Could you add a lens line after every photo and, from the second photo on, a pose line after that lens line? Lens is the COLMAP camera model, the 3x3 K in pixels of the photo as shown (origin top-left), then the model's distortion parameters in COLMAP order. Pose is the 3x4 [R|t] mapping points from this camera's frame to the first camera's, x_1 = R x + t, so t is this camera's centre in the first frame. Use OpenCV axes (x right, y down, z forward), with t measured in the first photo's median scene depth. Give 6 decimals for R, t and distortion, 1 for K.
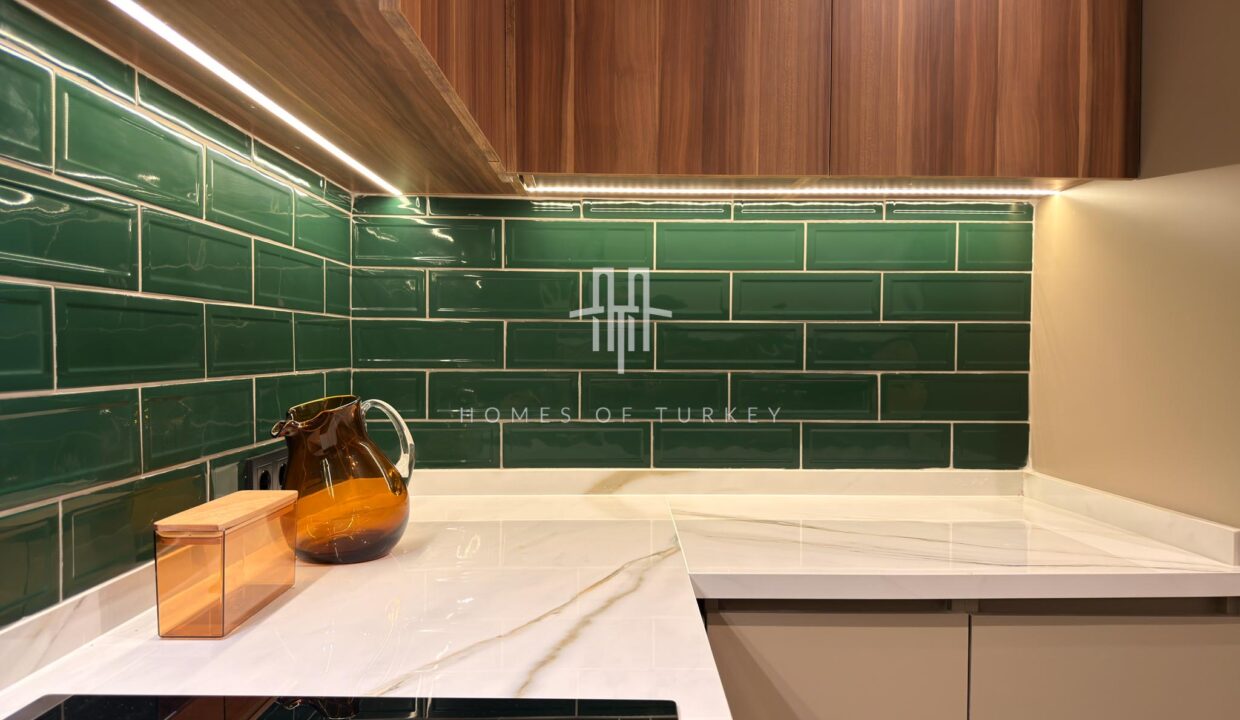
lens RADIAL K [[875.1, 0, 621.3], [0, 875.1, 361.8], [0, 0, 1]] dist [0.072936, -0.105803]
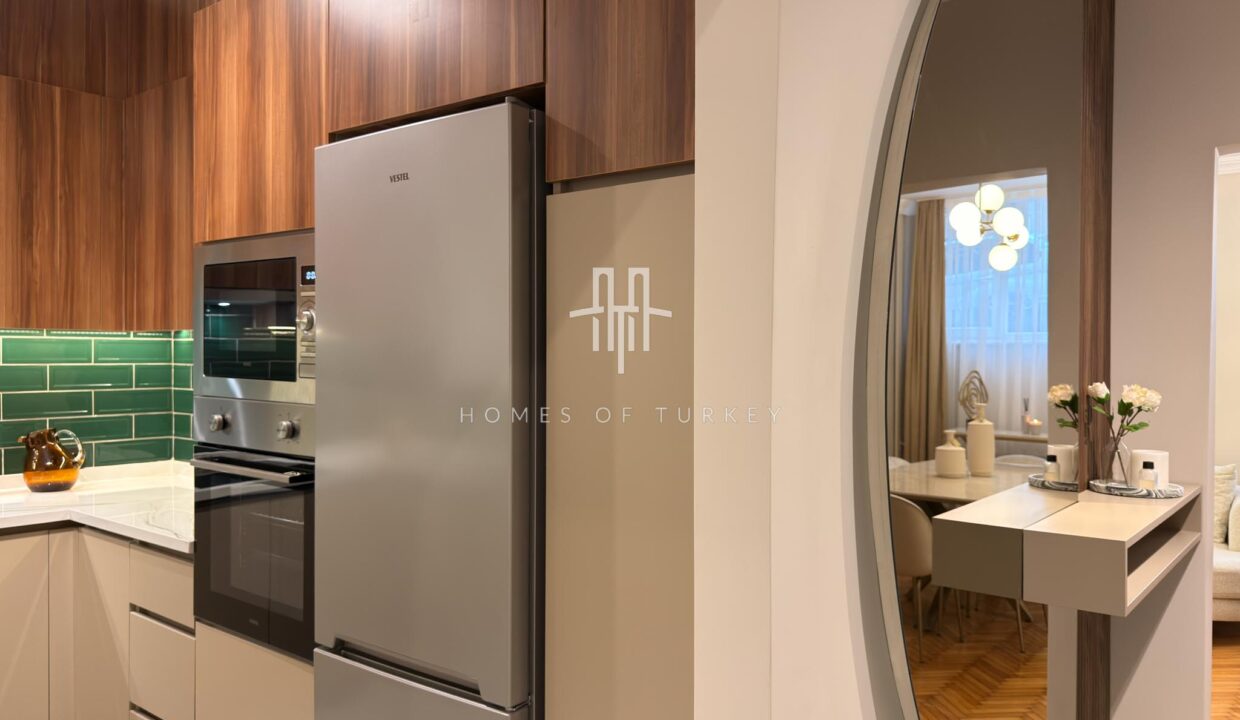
lens RADIAL K [[875.1, 0, 611.6], [0, 875.1, 363.5], [0, 0, 1]] dist [0.072936, -0.105803]
pose [[0.769622, 0.005765, -0.638474, 2.276022], [-0.012265, 0.999908, -0.005755, -0.135005], [0.638382, 0.012260, 0.769622, 0.055141]]
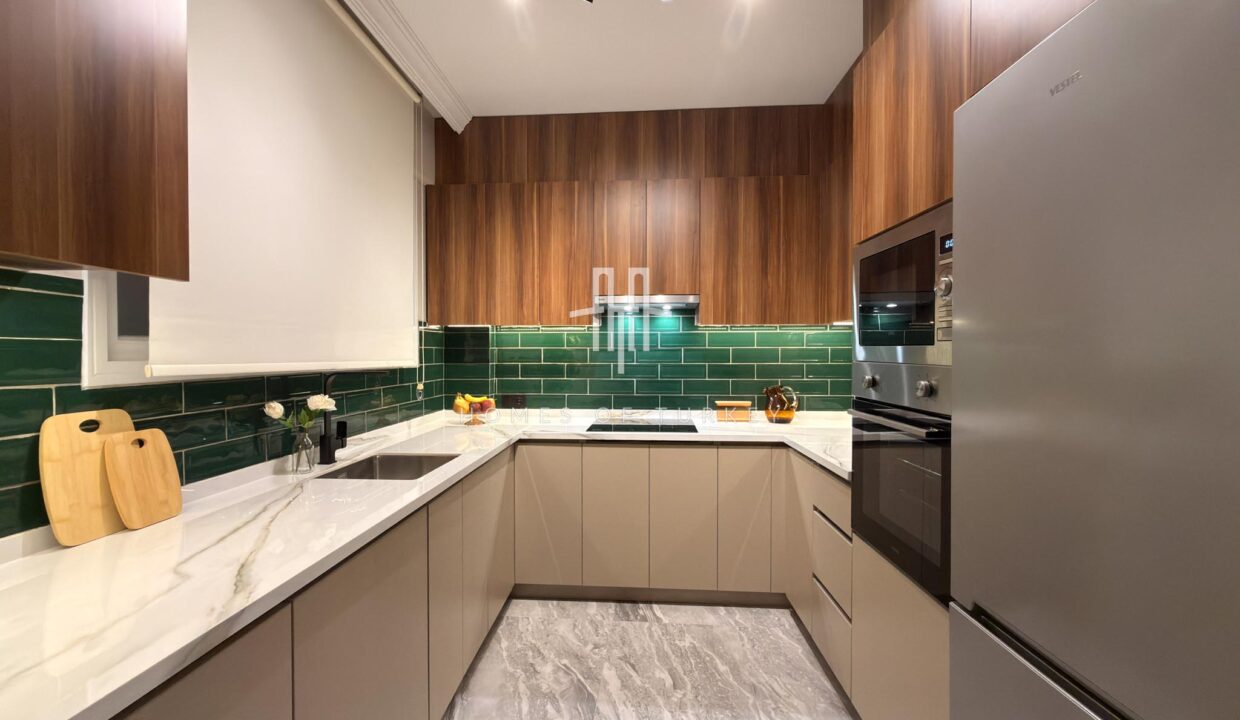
lens RADIAL K [[493.5, 0, 621.1], [0, 493.5, 361.0], [0, 0, 1]] dist [-0.004619, 0.000540]
pose [[-0.059826, 0.008845, -0.998170, 1.860801], [-0.018848, 0.999772, 0.009989, -0.075653], [0.998031, 0.019411, -0.059646, 0.337566]]
